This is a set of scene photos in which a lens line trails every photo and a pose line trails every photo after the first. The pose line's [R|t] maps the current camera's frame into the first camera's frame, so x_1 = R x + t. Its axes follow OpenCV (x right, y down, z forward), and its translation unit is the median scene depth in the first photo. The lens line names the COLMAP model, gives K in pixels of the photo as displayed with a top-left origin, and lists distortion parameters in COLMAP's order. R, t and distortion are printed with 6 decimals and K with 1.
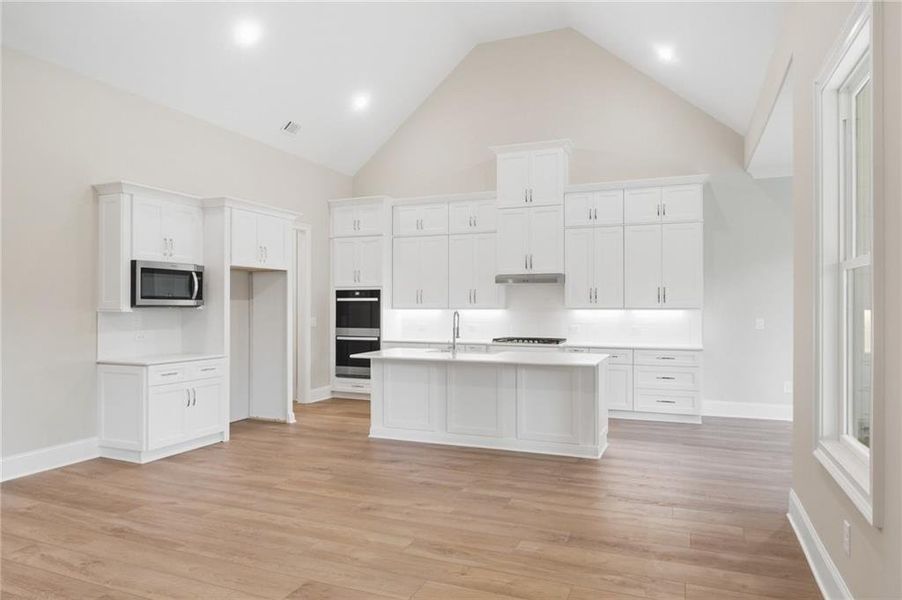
lens RADIAL K [[574.5, 0, 451.0], [0, 574.5, 300.0], [0, 0, 1]] dist [-0.002440, -0.000173]
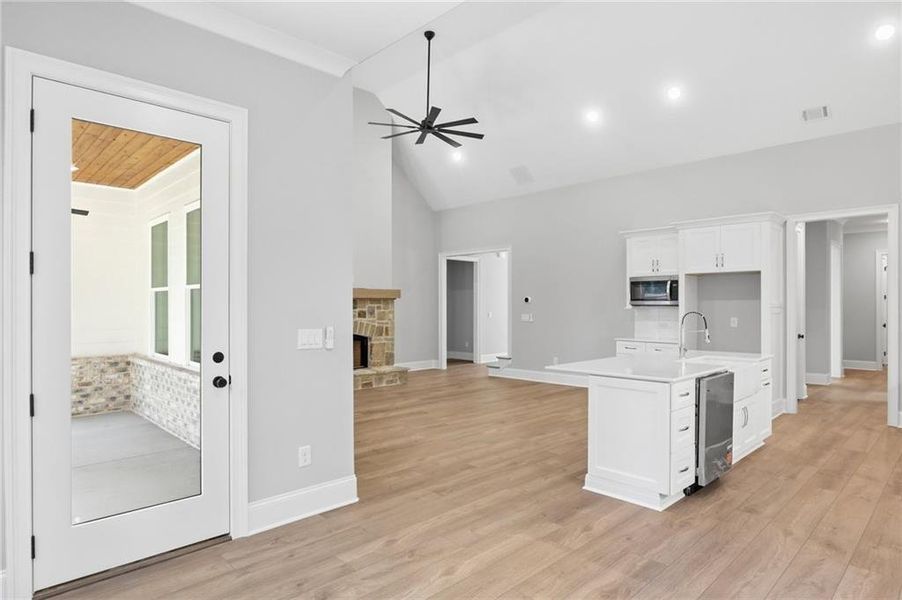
lens RADIAL K [[515.1, 0, 454.5], [0, 515.1, 303.2], [0, 0, 1]] dist [-0.009120, -0.000042]
pose [[-0.391716, -0.003195, -0.920081, 1.275264], [0.008835, 0.999935, -0.007233, 0.014243], [0.920044, -0.010962, -0.391662, 1.406655]]
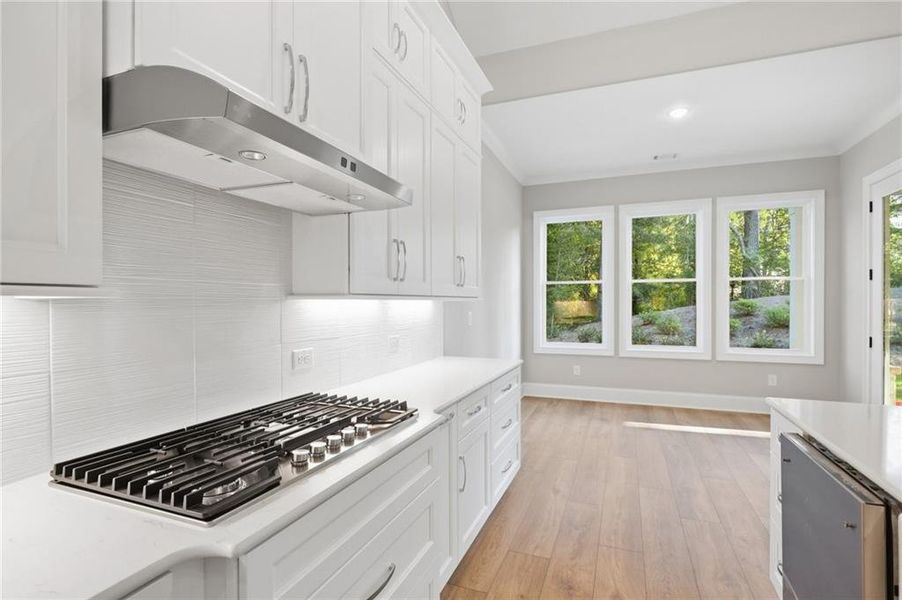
lens RADIAL K [[437.1, 0, 457.0], [0, 437.1, 305.3], [0, 0, 1]] dist [-0.005147, 0.000169]
pose [[-0.024901, -0.006367, 0.999670, -0.068167], [-0.006608, 0.999959, 0.006204, 0.032858], [-0.999668, -0.006452, -0.024942, 1.744070]]
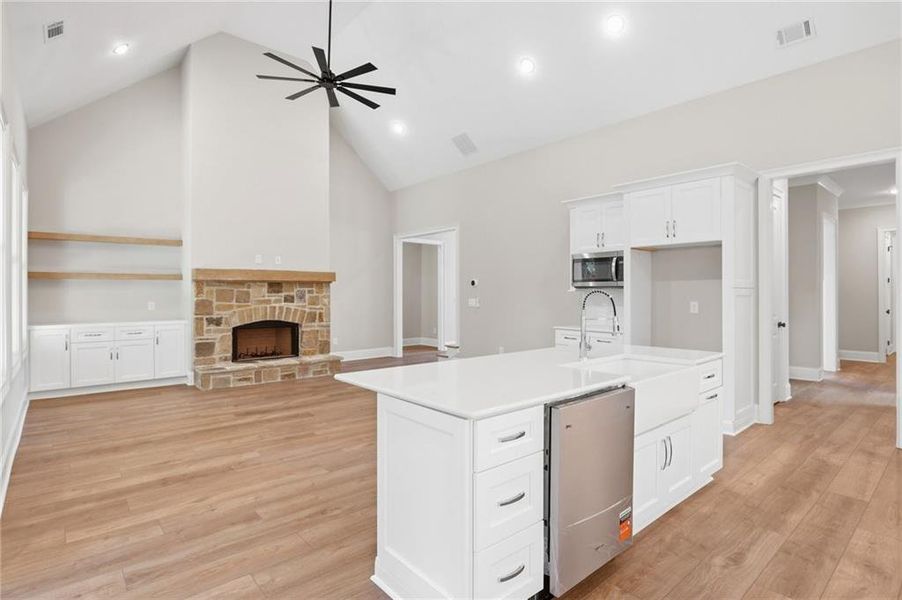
lens RADIAL K [[459.0, 0, 452.5], [0, 459.0, 291.1], [0, 0, 1]] dist [-0.006778, 0.000044]
pose [[-0.447016, -0.003282, -0.894520, 0.735924], [0.010094, 0.999911, -0.008713, 0.033698], [0.894469, -0.012924, -0.446943, 1.561962]]
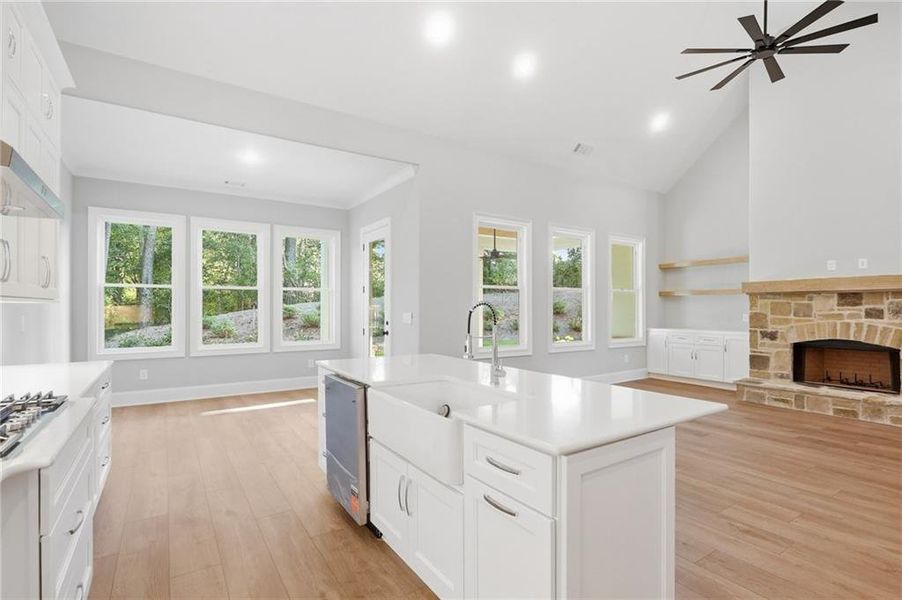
lens RADIAL K [[432.2, 0, 450.4], [0, 432.2, 305.6], [0, 0, 1]] dist [-0.011006, 0.000947]
pose [[-0.829414, 0.002471, 0.558628, -0.253997], [-0.004659, 0.999925, -0.011340, 0.038702], [-0.558614, -0.012008, -0.829340, 1.918139]]
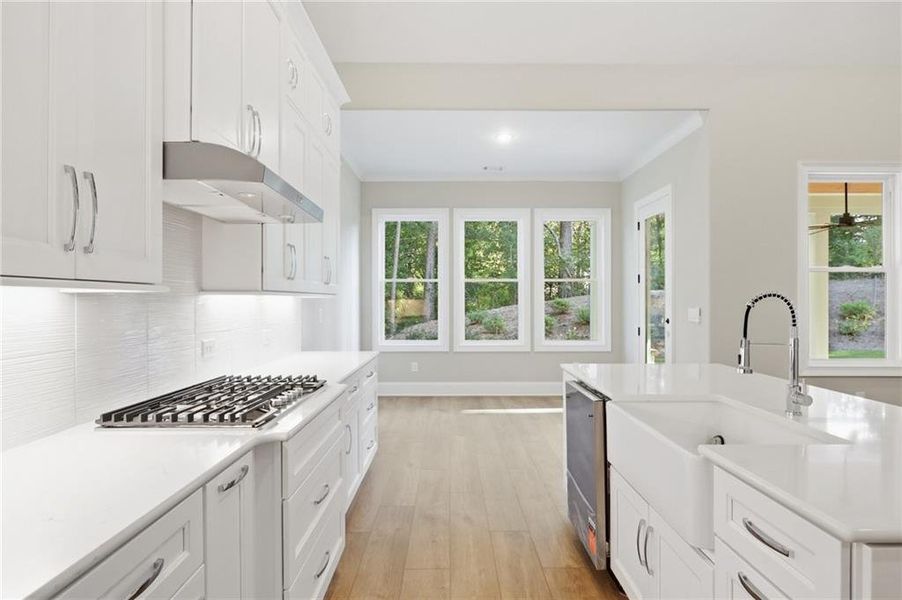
lens RADIAL K [[515.1, 0, 454.5], [0, 515.1, 303.2], [0, 0, 1]] dist [-0.009120, -0.000042]
pose [[-0.391558, -0.002254, 0.920151, -0.282388], [-0.006319, 0.999980, -0.000240, 0.038607], [-0.920132, -0.005908, -0.391564, 1.867599]]
